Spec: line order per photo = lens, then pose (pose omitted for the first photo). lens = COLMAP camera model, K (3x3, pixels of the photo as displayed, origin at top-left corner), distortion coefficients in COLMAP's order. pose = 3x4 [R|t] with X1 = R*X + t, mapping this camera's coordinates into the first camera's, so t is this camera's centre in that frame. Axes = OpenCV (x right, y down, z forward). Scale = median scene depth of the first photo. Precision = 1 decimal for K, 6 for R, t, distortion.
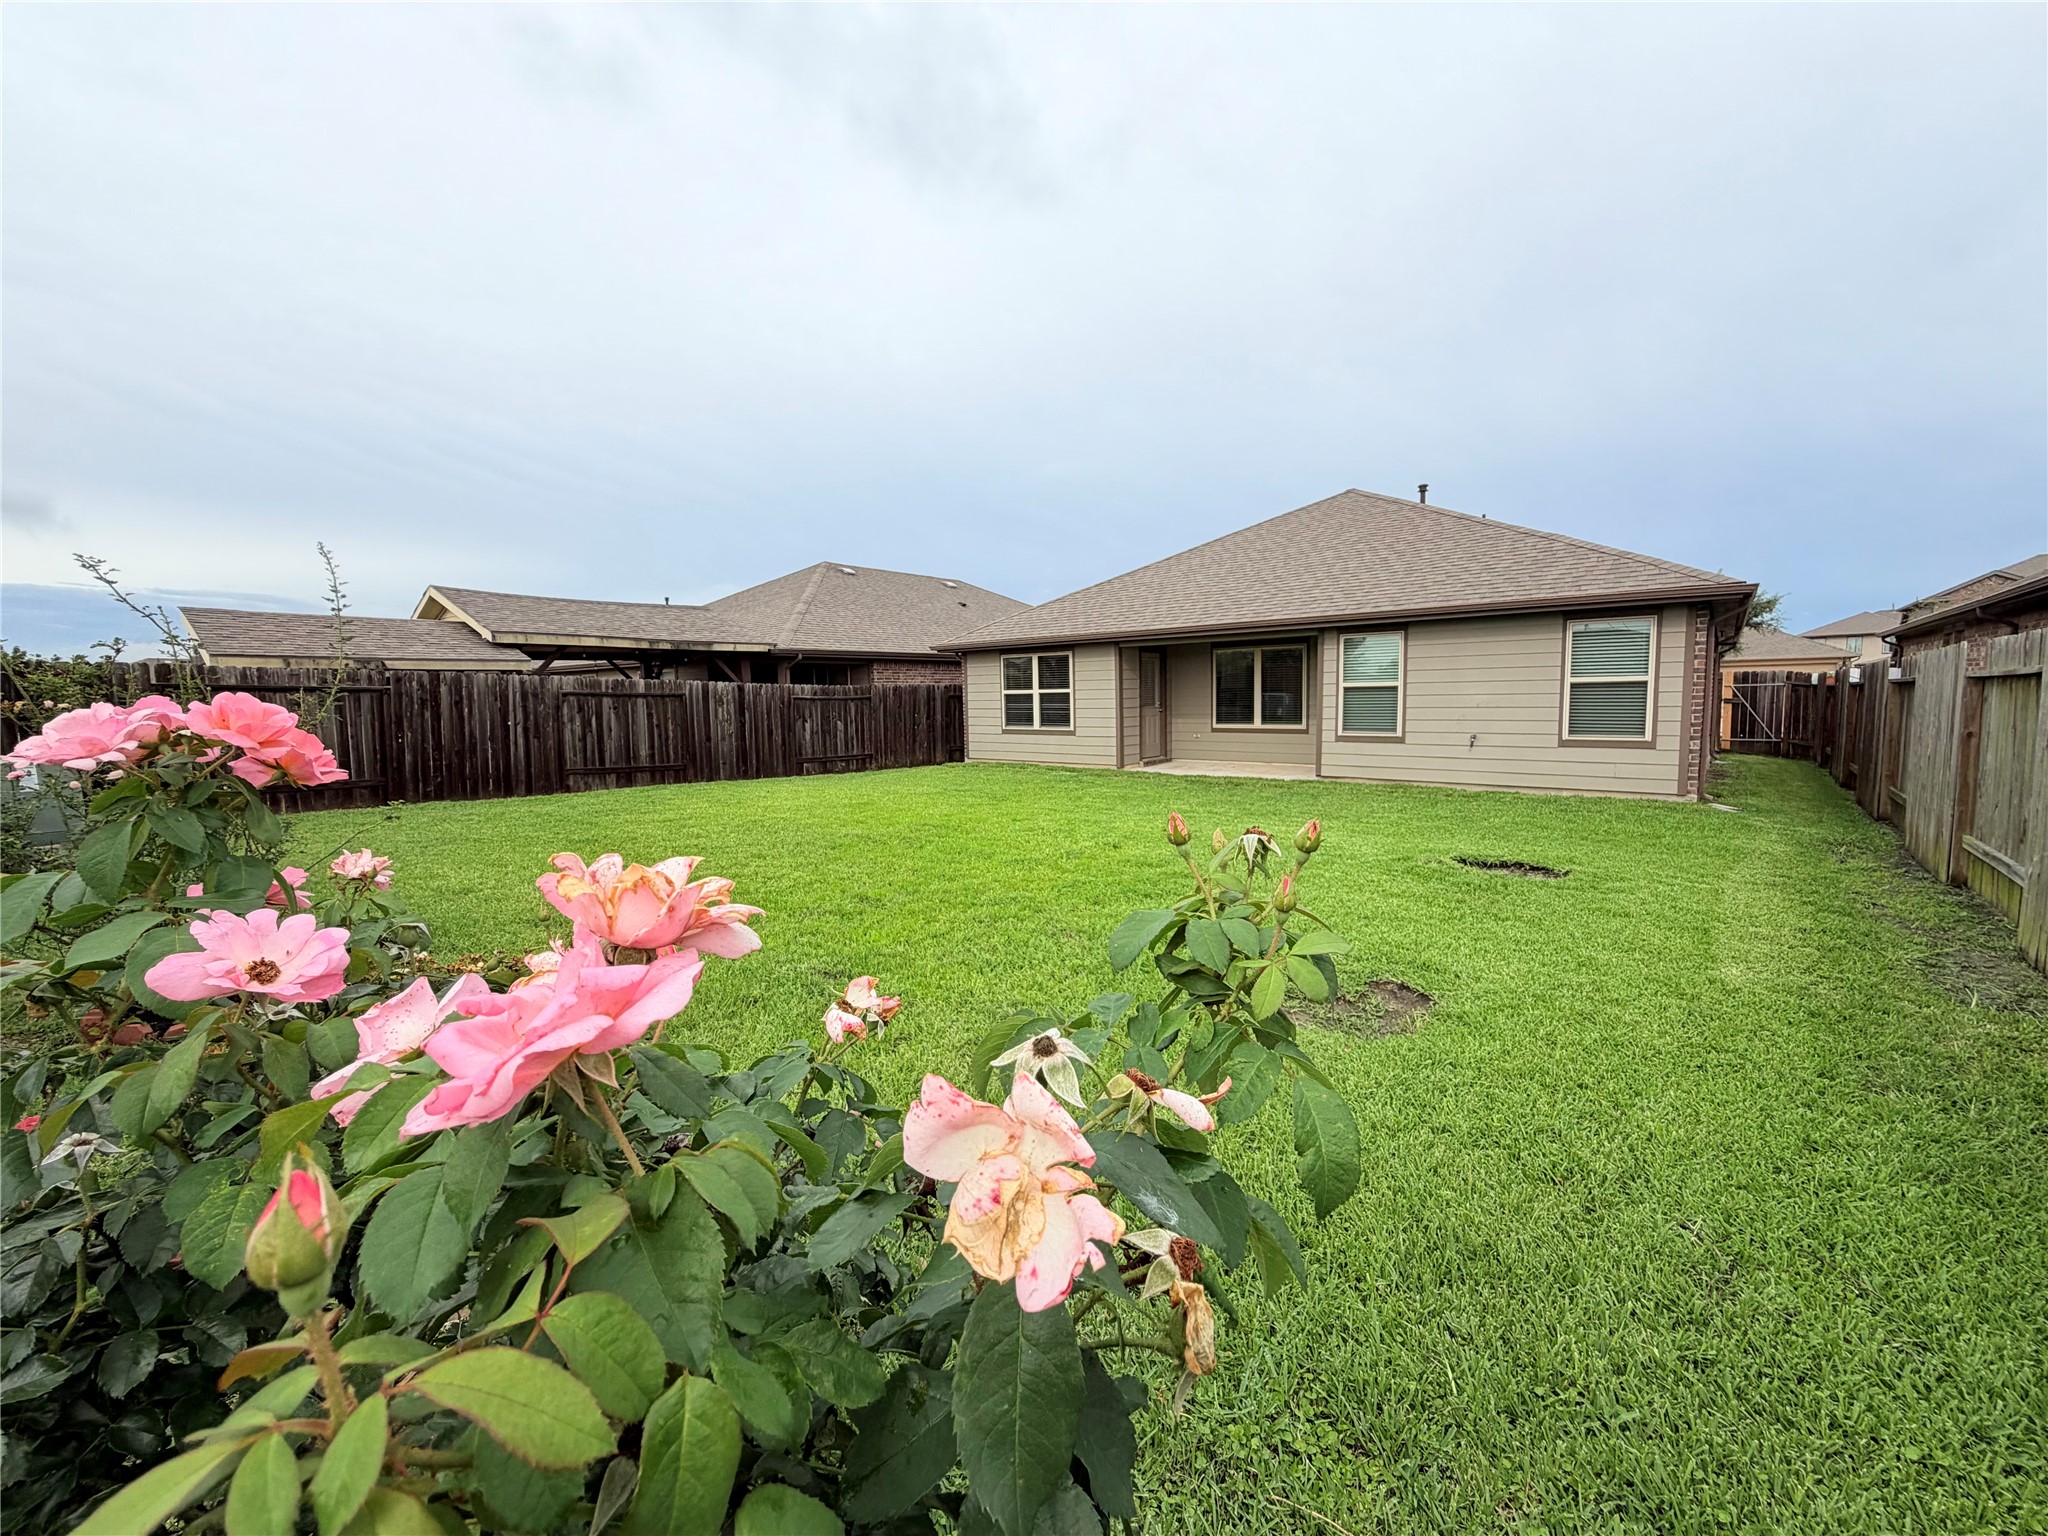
lens RADIAL K [[815.7, 0, 1016.5], [0, 815.7, 770.9], [0, 0, 1]] dist [0.000087, -0.000345]
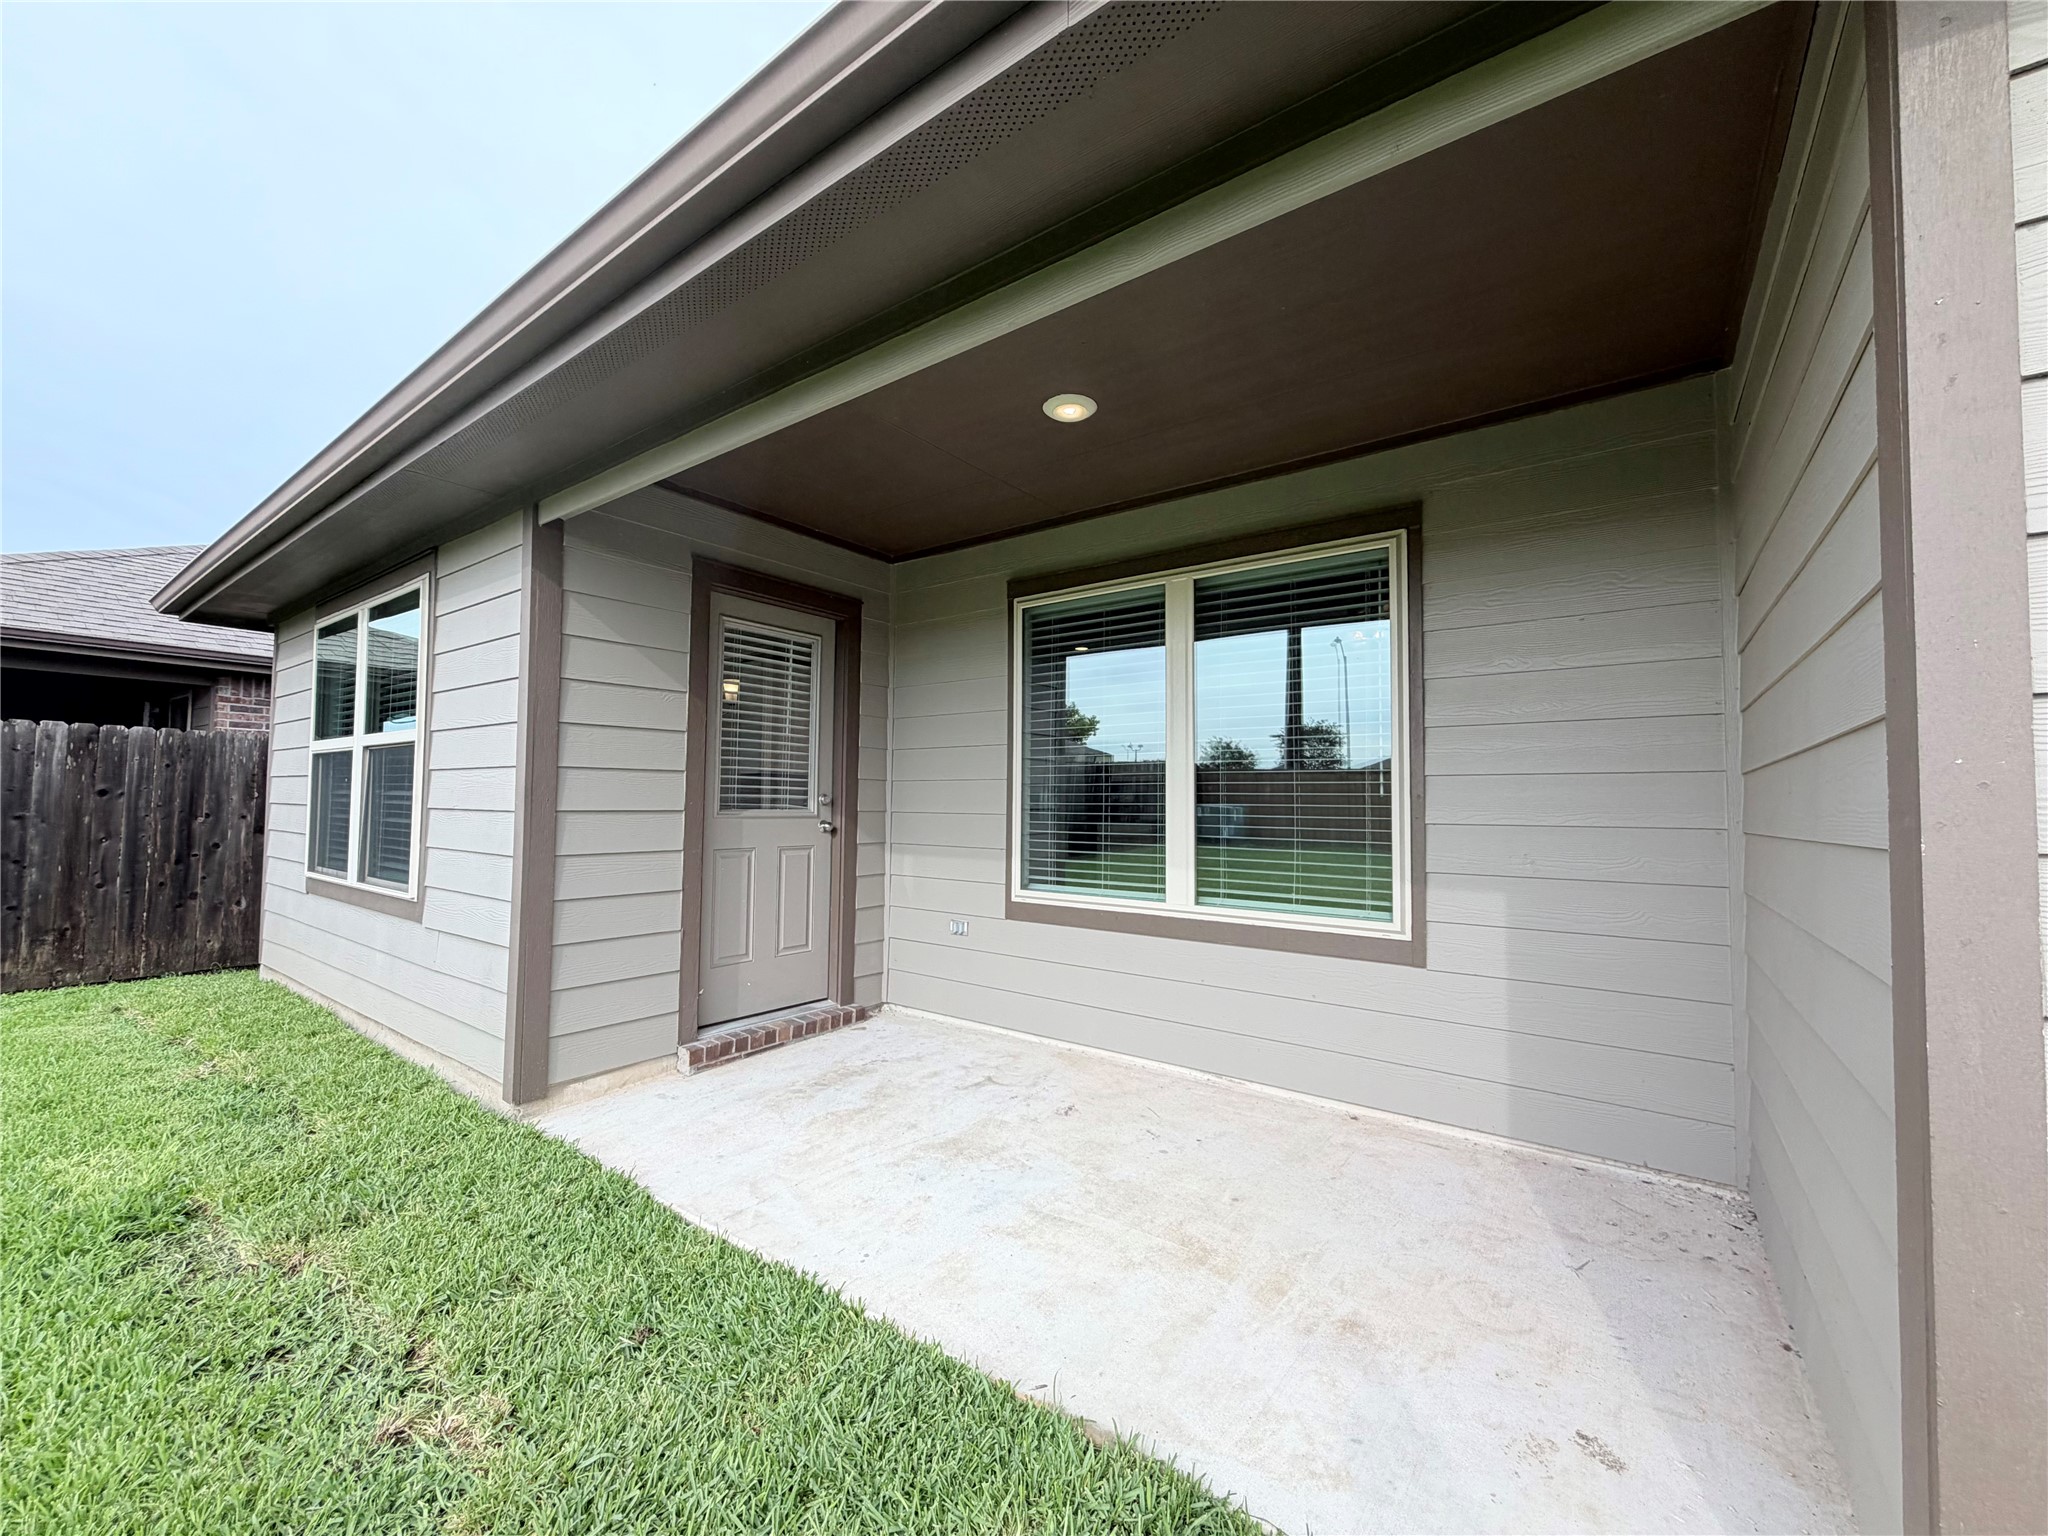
lens RADIAL K [[815.7, 0, 1016.5], [0, 815.7, 770.9], [0, 0, 1]] dist [0.000087, -0.000345]
pose [[0.997956, 0.030058, 0.056391, 0.236592], [-0.022715, 0.991691, -0.126618, -0.063204], [-0.059729, 0.125078, 0.990347, 0.776504]]
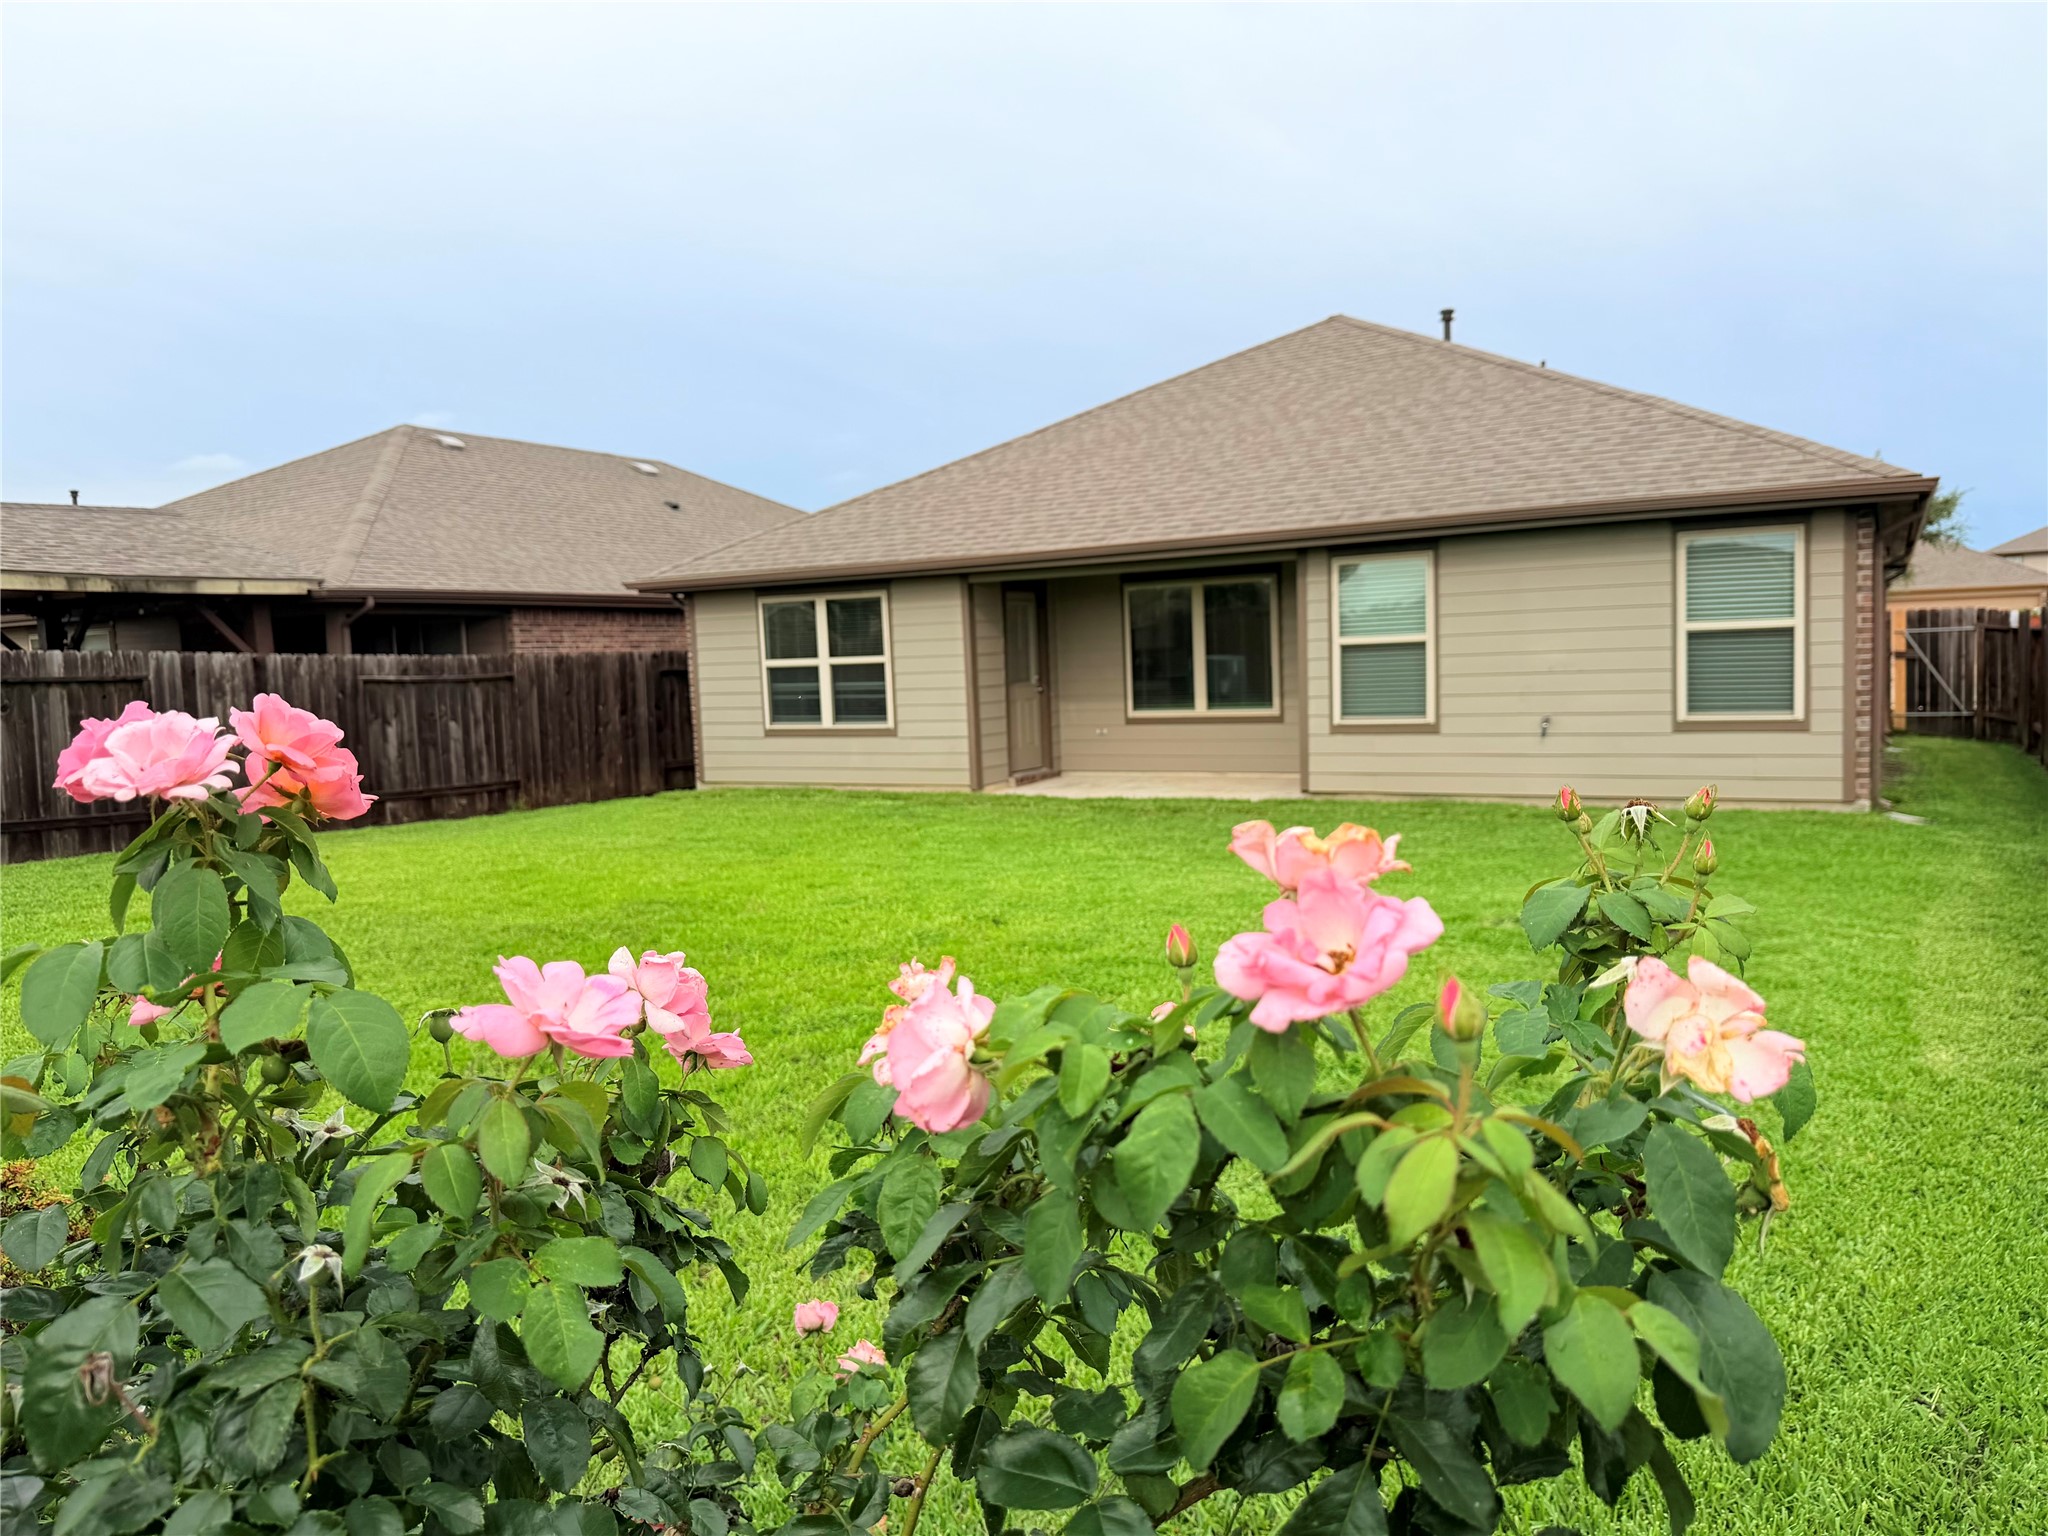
lens RADIAL K [[1435.0, 0, 1018.4], [0, 1435.0, 808.3], [0, 0, 1]] dist [0.033667, -0.040759]
pose [[0.984674, -0.035946, 0.170659, -0.018164], [0.034777, 0.999347, 0.009834, 0.000279], [-0.170901, -0.003748, 0.985281, -0.012562]]
